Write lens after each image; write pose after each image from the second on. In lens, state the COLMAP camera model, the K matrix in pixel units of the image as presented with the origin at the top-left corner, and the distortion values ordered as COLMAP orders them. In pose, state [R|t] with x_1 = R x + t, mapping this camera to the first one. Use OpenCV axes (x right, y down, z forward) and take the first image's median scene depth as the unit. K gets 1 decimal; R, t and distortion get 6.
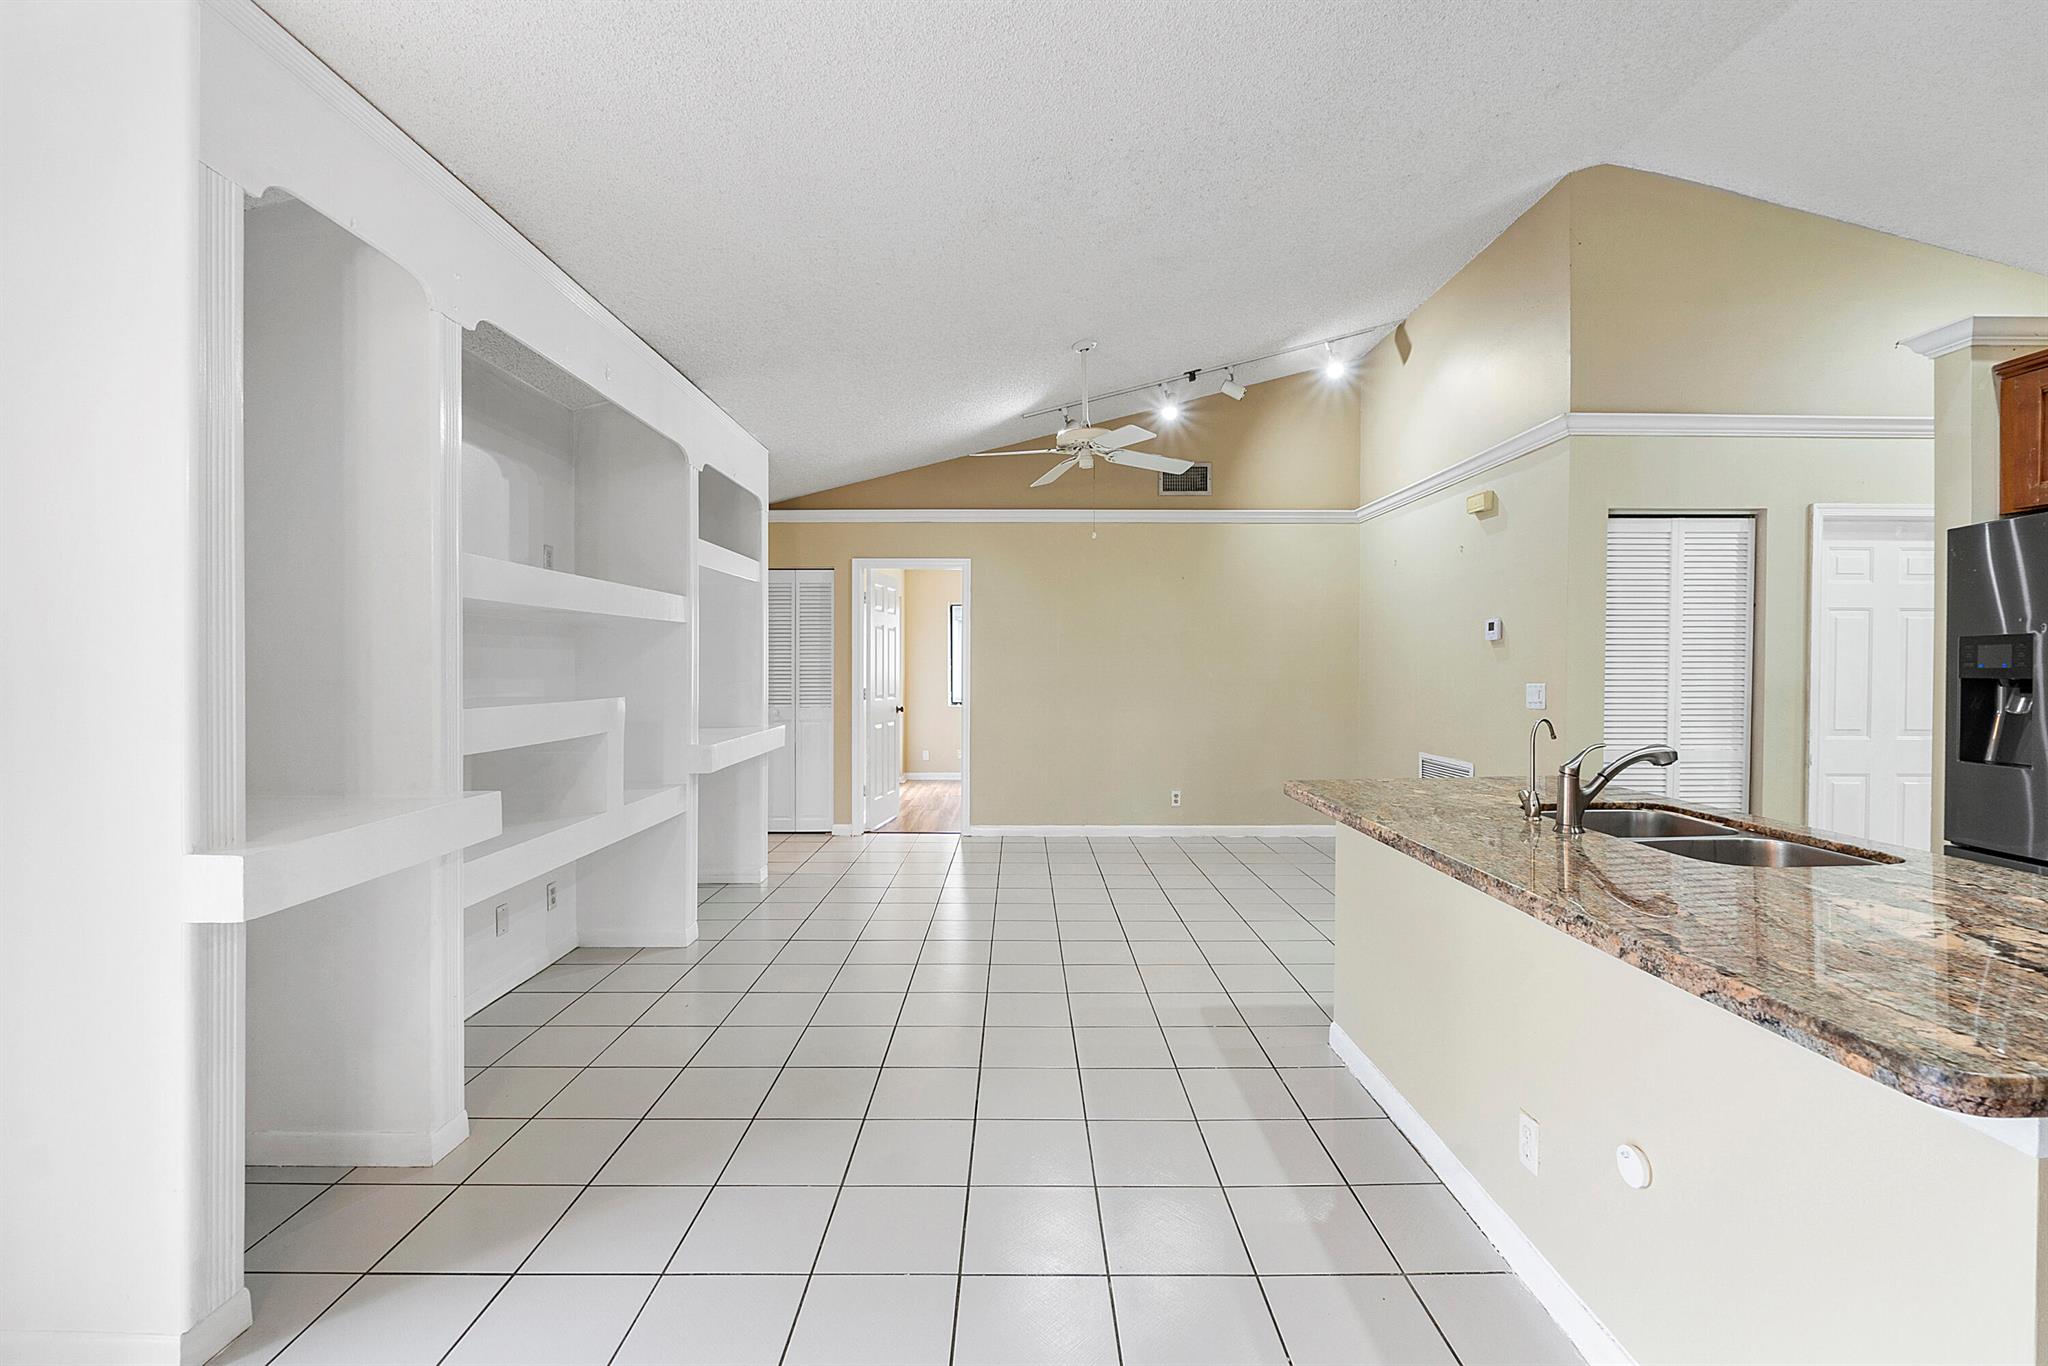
lens RADIAL K [[869.2, 0, 1023.8], [0, 869.2, 674.2], [0, 0, 1]] dist [-0.008492, -0.000041]
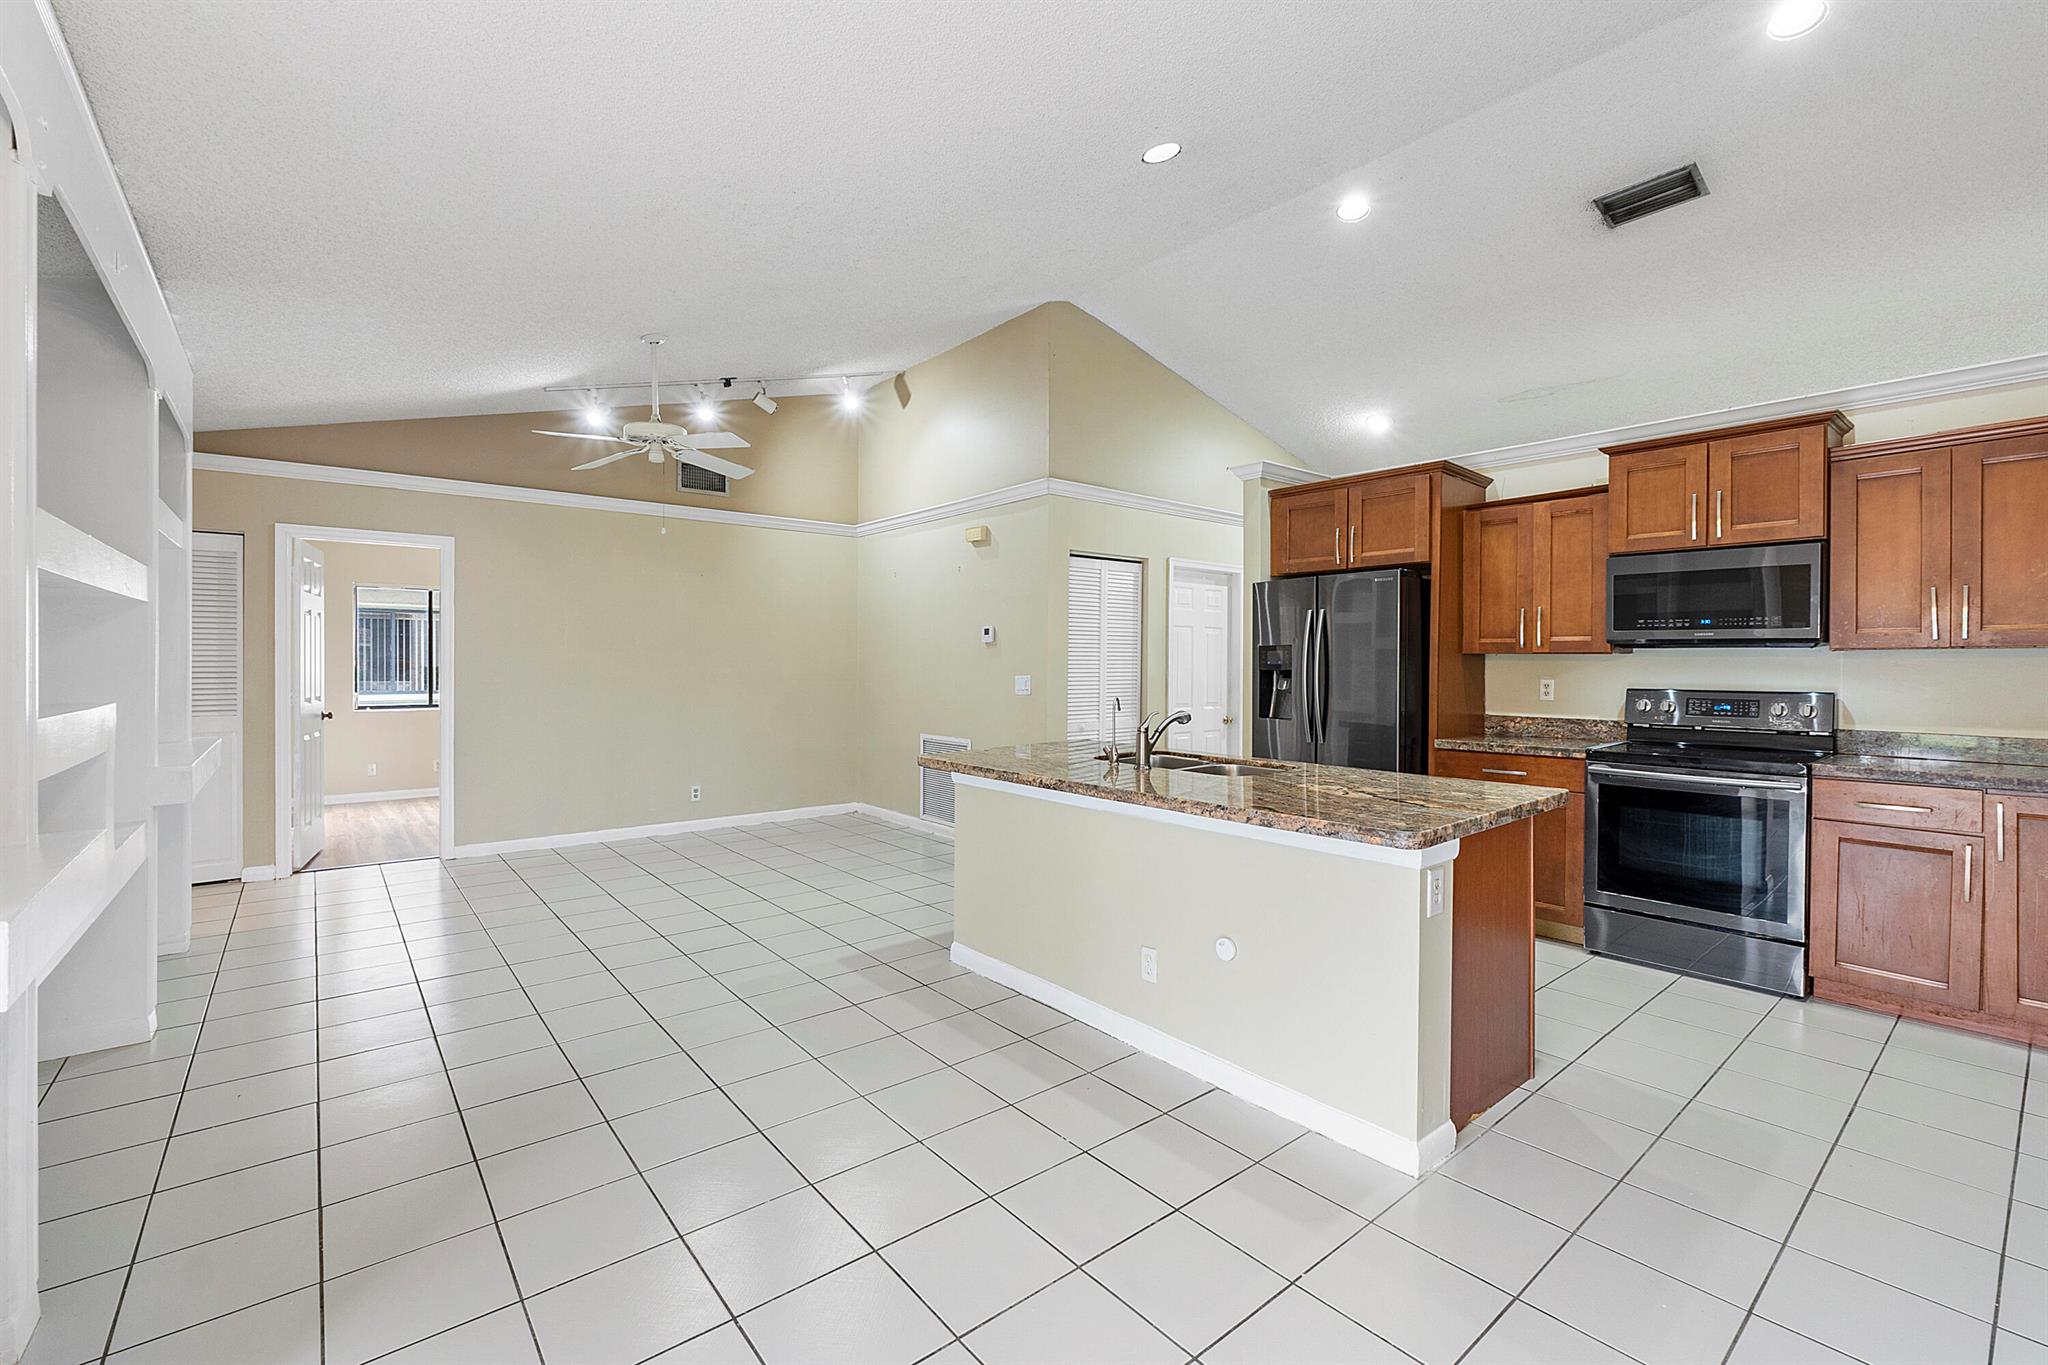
lens RADIAL K [[869.2, 0, 1023.8], [0, 869.2, 673.7], [0, 0, 1]] dist [-0.008492, -0.000041]
pose [[0.775449, -0.006184, 0.631380, -0.261113], [0.004355, 0.999981, 0.004446, 0.001645], [-0.631396, -0.000698, 0.775461, -0.036765]]
